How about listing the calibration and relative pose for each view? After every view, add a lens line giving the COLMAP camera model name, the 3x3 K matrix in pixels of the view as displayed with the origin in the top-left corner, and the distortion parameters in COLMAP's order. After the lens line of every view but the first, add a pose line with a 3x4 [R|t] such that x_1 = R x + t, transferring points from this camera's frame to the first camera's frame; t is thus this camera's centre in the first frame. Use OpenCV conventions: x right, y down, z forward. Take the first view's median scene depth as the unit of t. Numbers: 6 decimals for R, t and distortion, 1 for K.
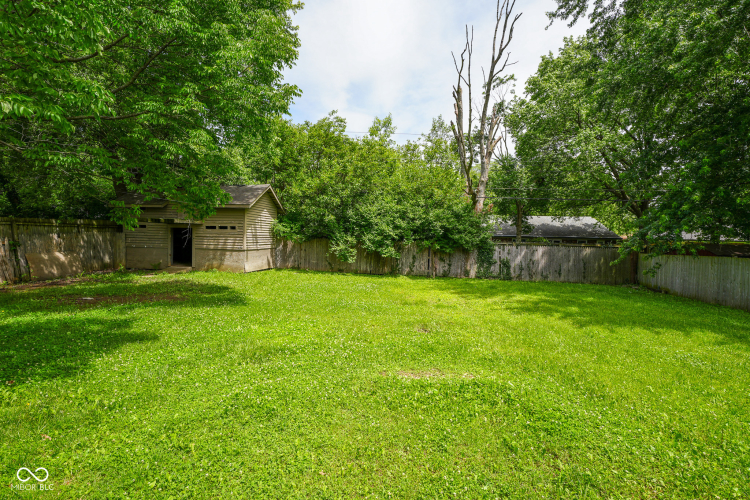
lens RADIAL K [[328.8, 0, 371.8], [0, 328.8, 240.3], [0, 0, 1]] dist [-0.001152, -0.000141]
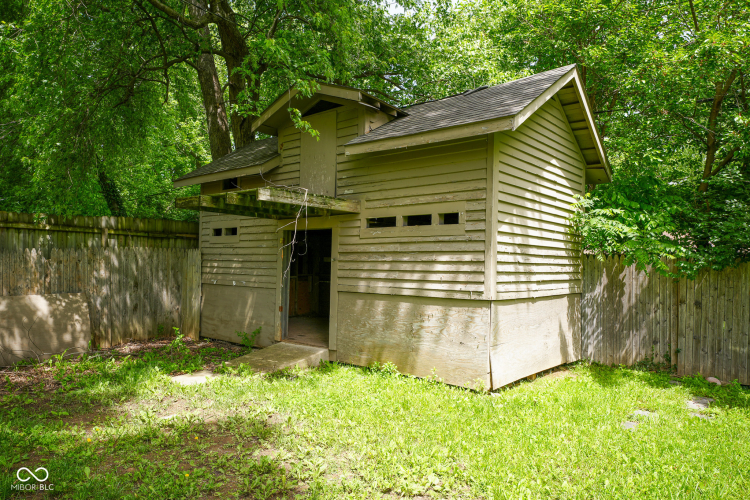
lens RADIAL K [[505.1, 0, 375.0], [0, 505.1, 250.0], [0, 0, 1]] dist [-0.000979, -0.000338]
pose [[0.857984, -0.023403, -0.513144, -0.236102], [-0.006497, 0.998387, -0.056397, 0.011571], [0.513636, 0.051722, 0.856448, 0.551524]]
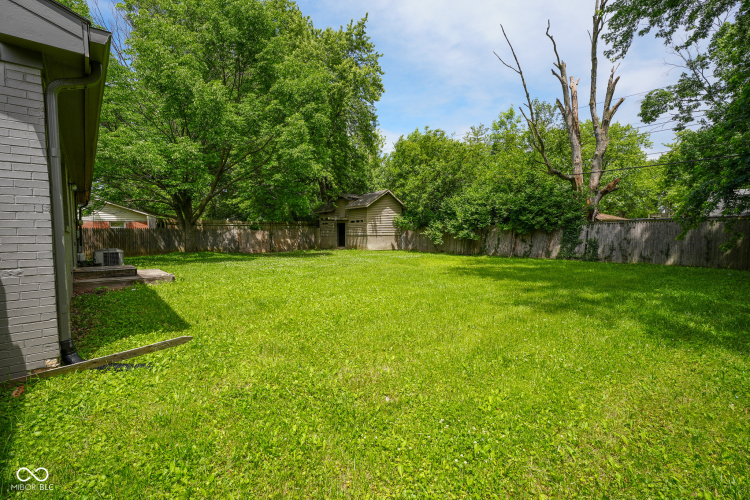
lens RADIAL K [[328.8, 0, 371.8], [0, 328.8, 240.3], [0, 0, 1]] dist [-0.001152, -0.000141]
pose [[0.745936, -0.020236, -0.665710, 0.564412], [0.017052, 0.999791, -0.011284, 0.062348], [0.665800, -0.002935, 0.746125, -0.093476]]
